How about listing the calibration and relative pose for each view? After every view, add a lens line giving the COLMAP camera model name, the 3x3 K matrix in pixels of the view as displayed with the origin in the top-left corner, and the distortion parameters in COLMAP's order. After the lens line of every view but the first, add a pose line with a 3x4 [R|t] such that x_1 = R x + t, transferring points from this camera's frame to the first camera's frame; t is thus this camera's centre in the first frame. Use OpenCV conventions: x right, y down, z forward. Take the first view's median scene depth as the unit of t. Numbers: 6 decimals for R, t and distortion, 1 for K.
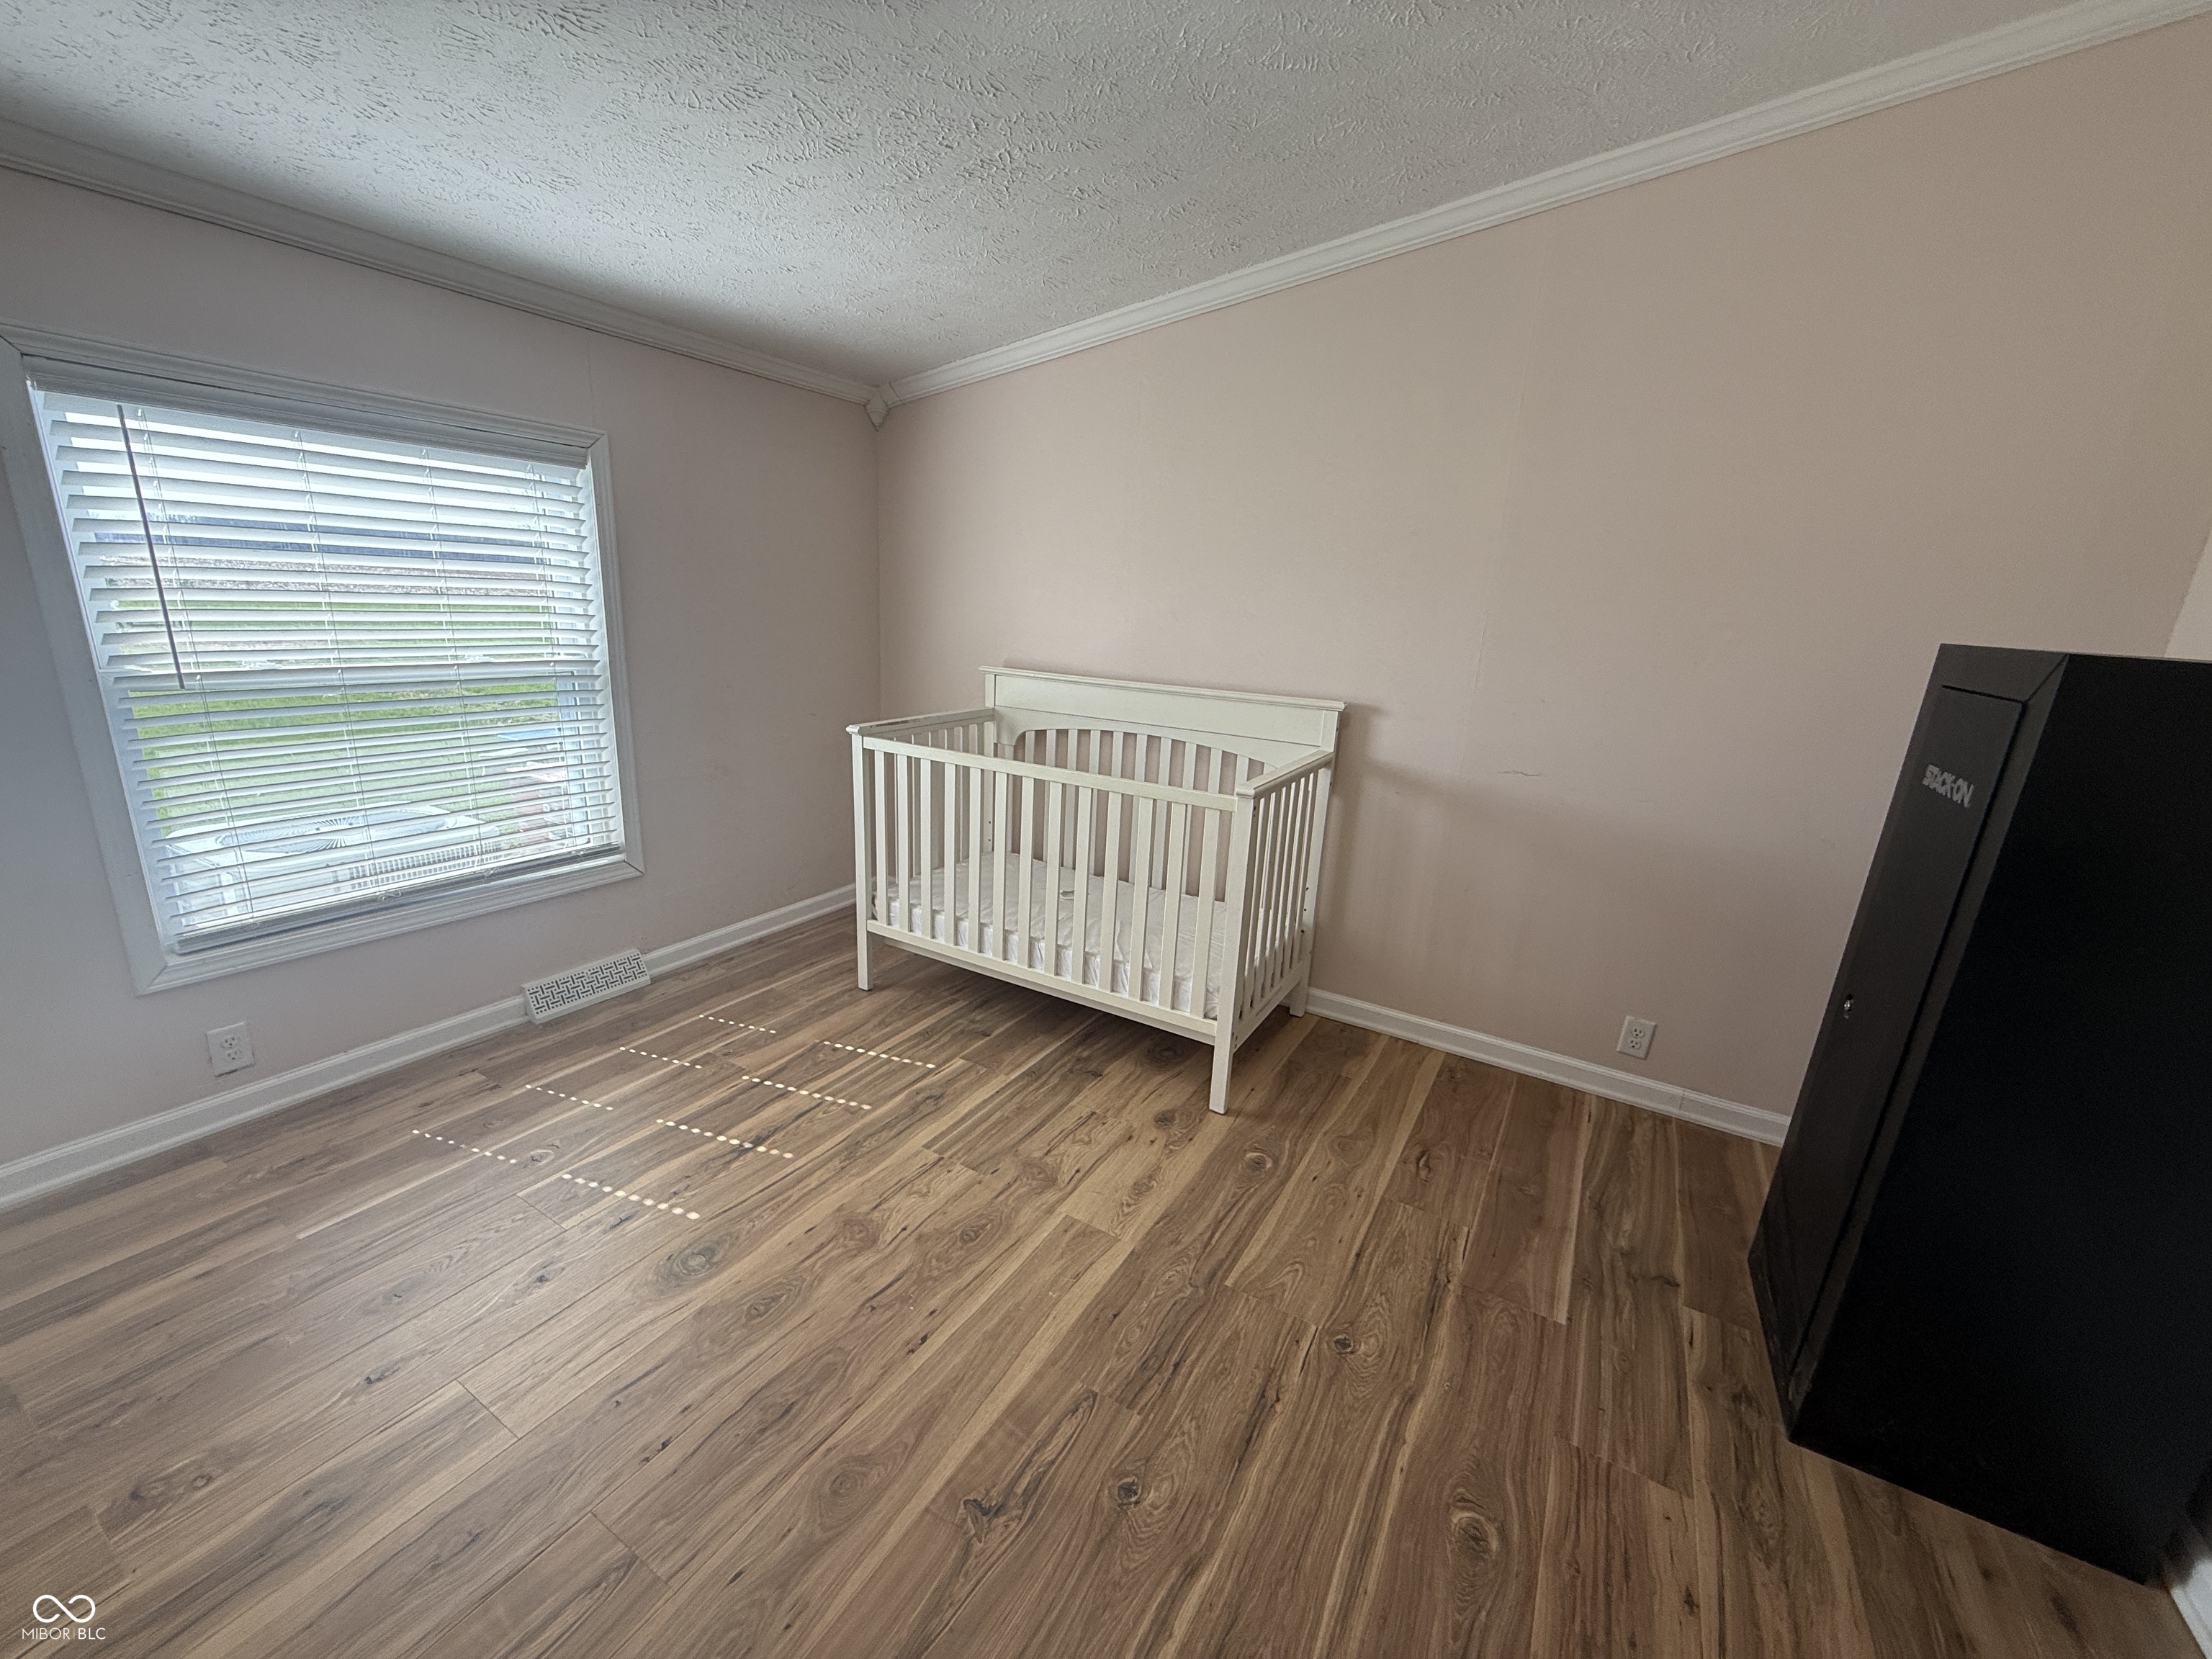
lens RADIAL K [[883.4, 0, 1112.5], [0, 883.4, 832.6], [0, 0, 1]] dist [-0.000810, 0.000381]
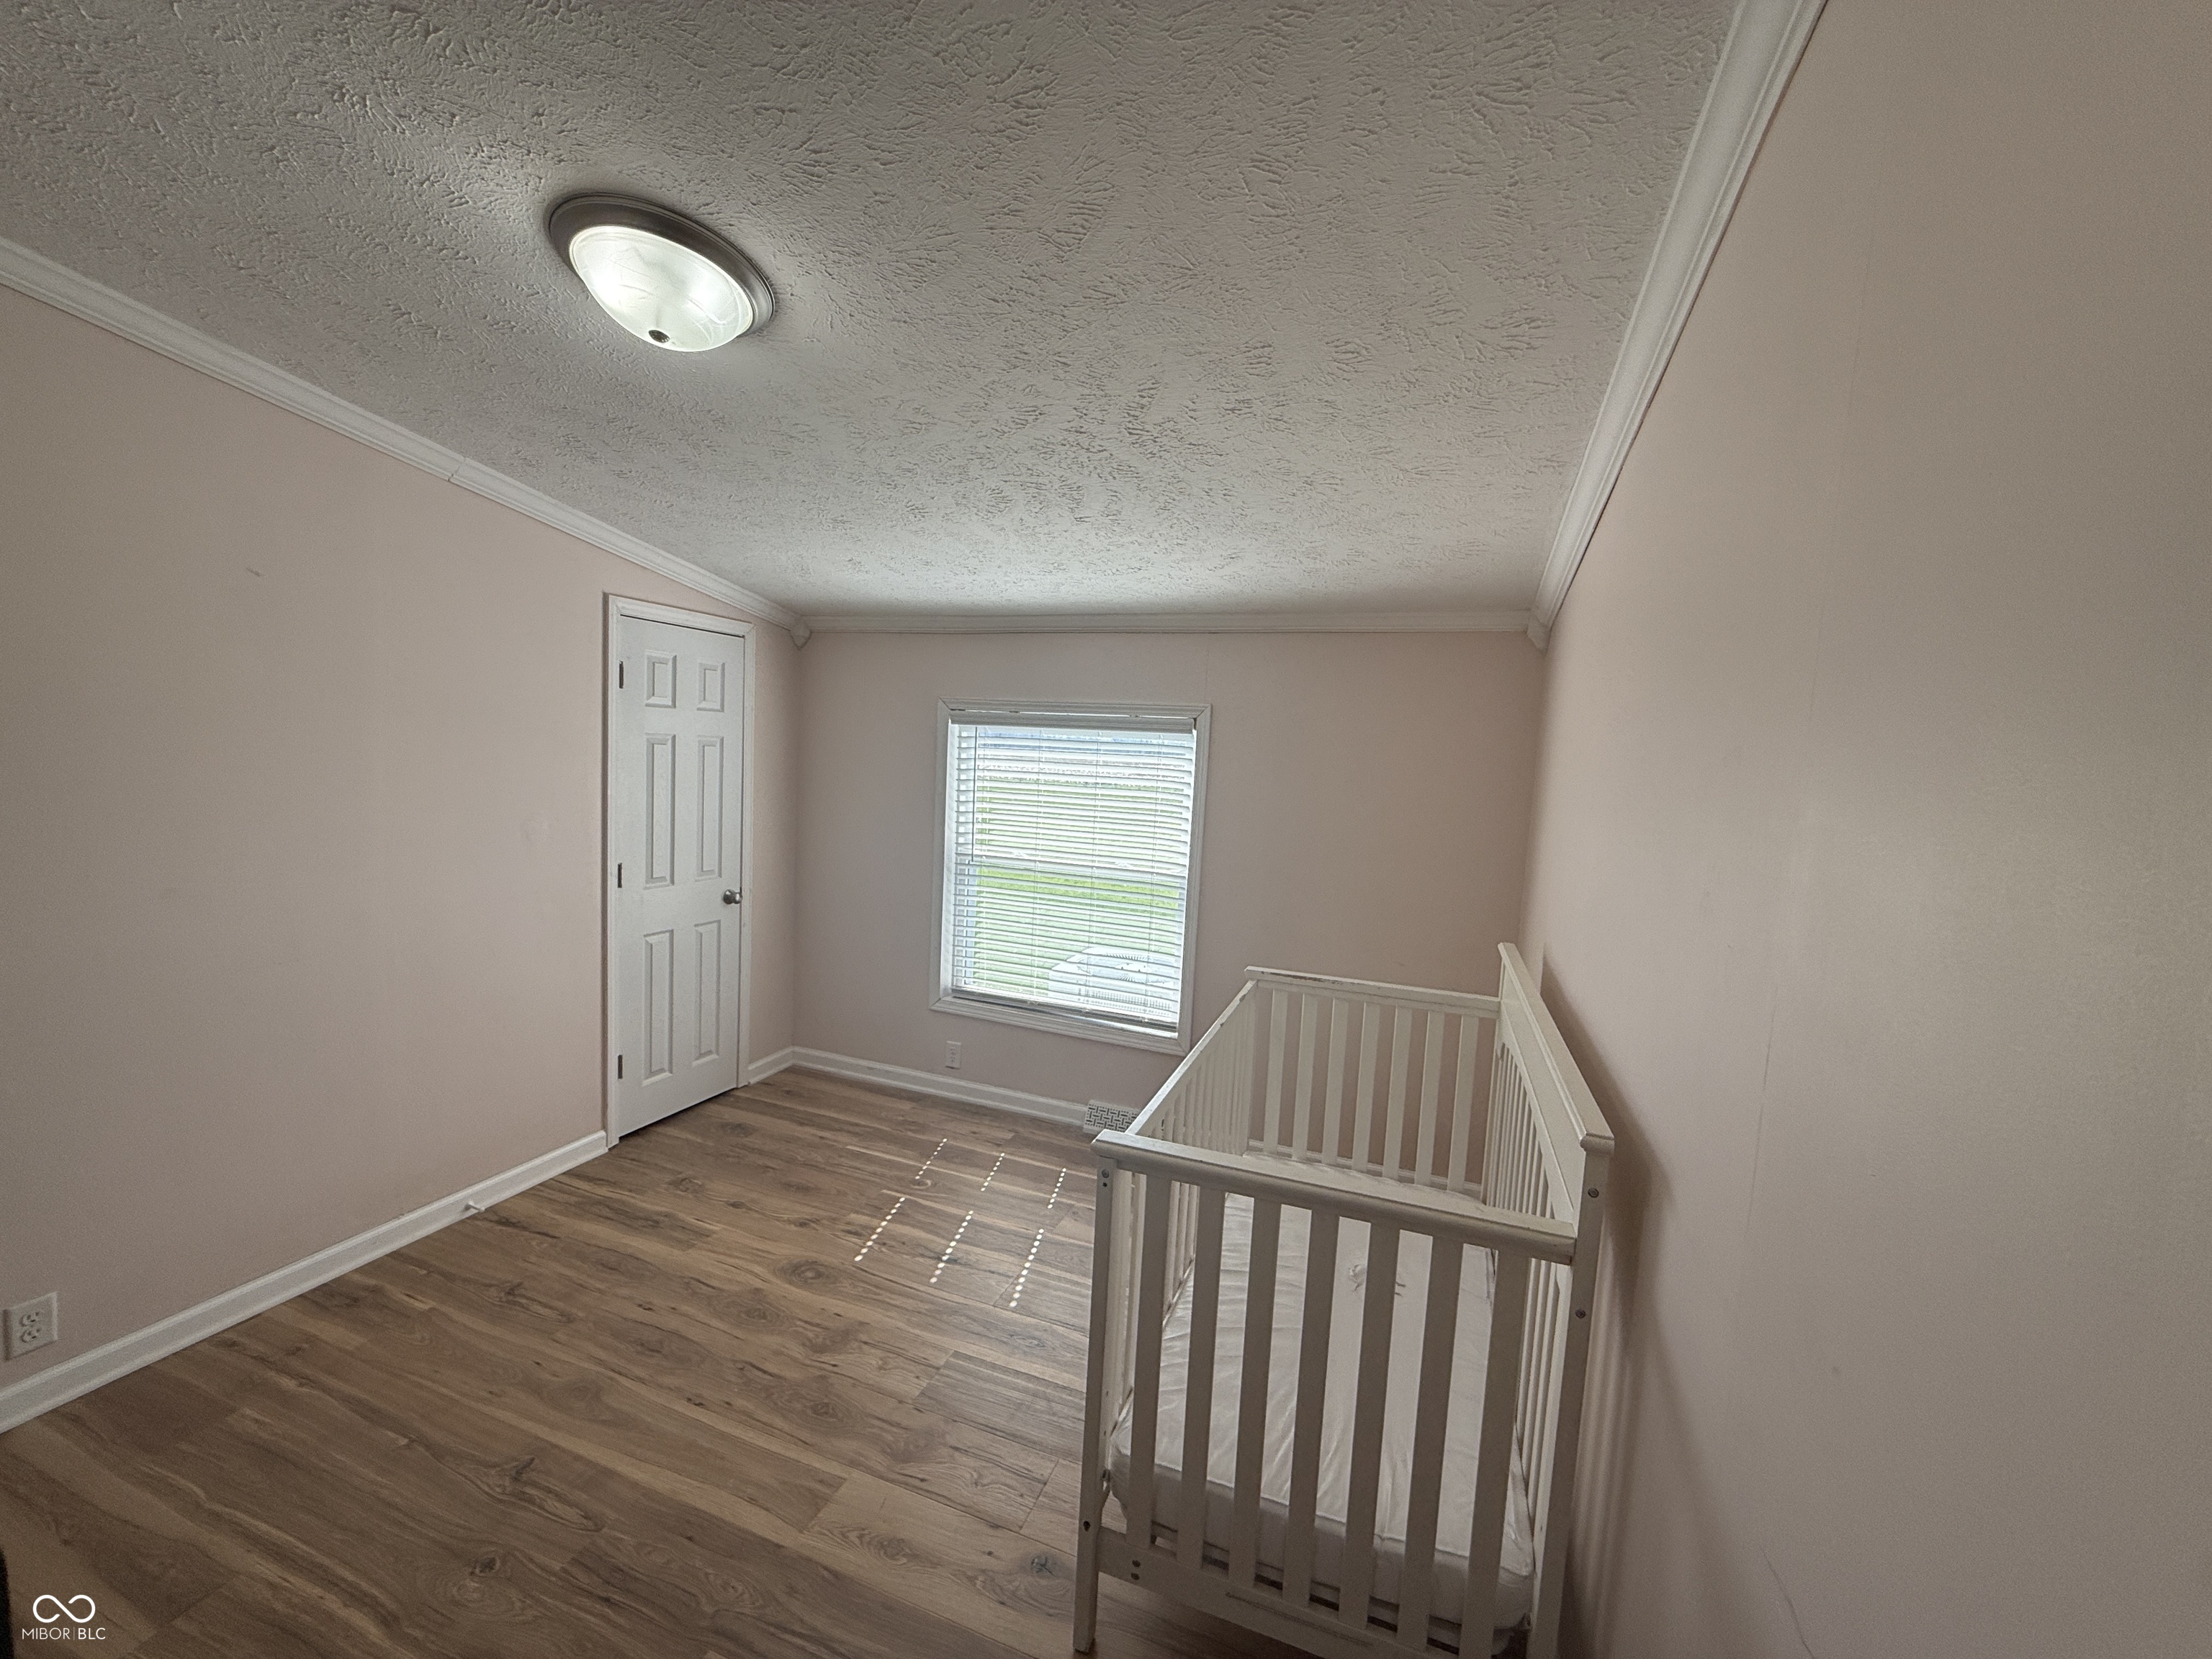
lens RADIAL K [[883.4, 0, 1094.5], [0, 883.4, 830.6], [0, 0, 1]] dist [-0.000810, 0.000381]
pose [[0.160430, 0.044882, -0.986026, 0.941460], [-0.295550, 0.955316, -0.004603, -0.314814], [0.941760, 0.292158, 0.166526, 0.955407]]
